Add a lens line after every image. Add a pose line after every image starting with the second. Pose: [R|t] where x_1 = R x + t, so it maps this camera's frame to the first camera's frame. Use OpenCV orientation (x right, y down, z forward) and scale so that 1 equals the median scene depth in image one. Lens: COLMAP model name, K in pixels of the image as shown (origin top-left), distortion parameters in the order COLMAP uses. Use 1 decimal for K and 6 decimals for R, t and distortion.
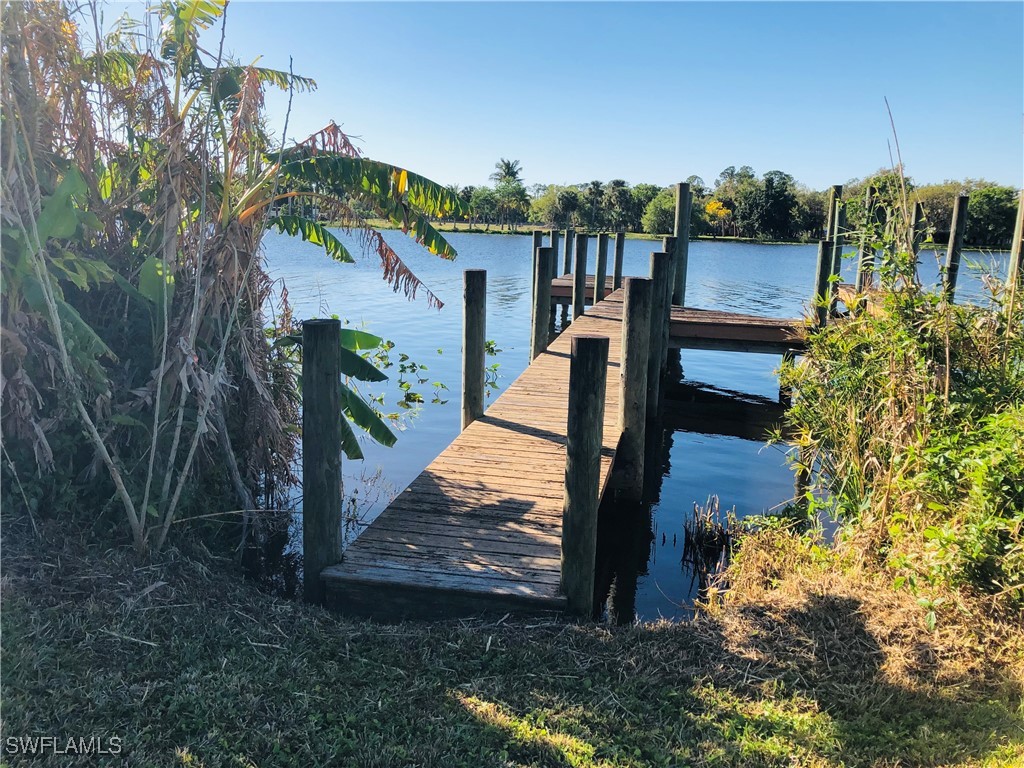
lens RADIAL K [[851.9, 0, 511.5], [0, 851.9, 384.5], [0, 0, 1]] dist [0.006216, -0.009463]
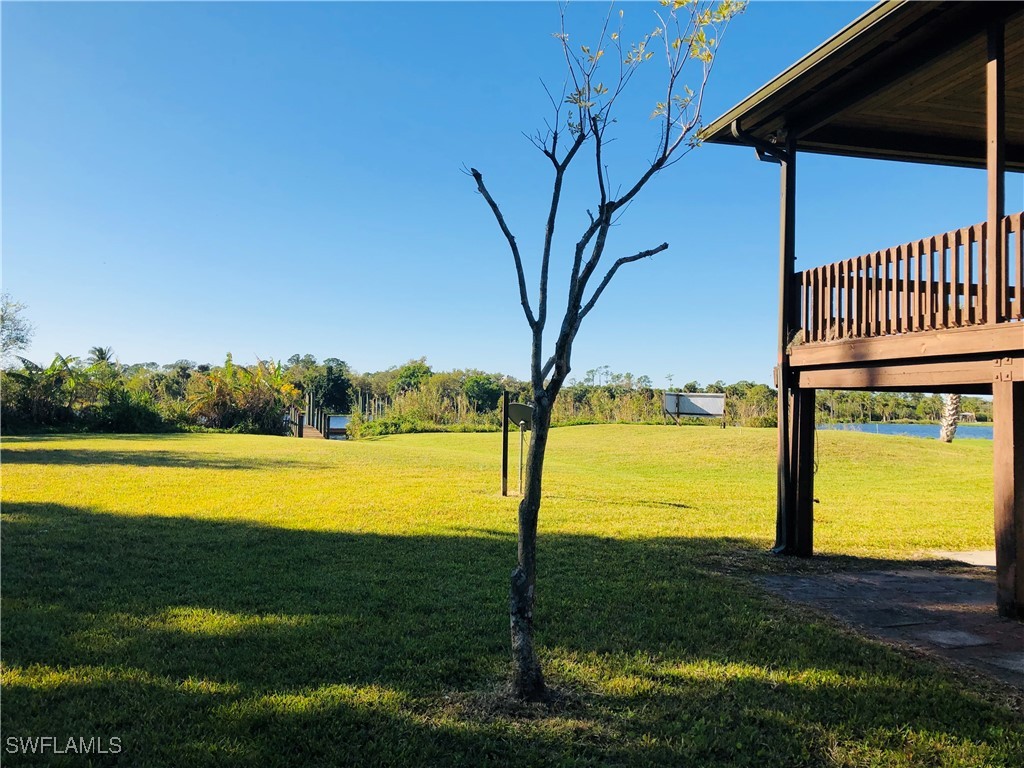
lens RADIAL K [[851.9, 0, 511.5], [0, 851.9, 384.1], [0, 0, 1]] dist [0.006216, -0.009463]
pose [[0.877486, 0.003151, 0.479592, -0.067250], [0.095474, 0.978816, -0.181116, 0.040483], [-0.470003, 0.204715, 0.858597, -0.210401]]
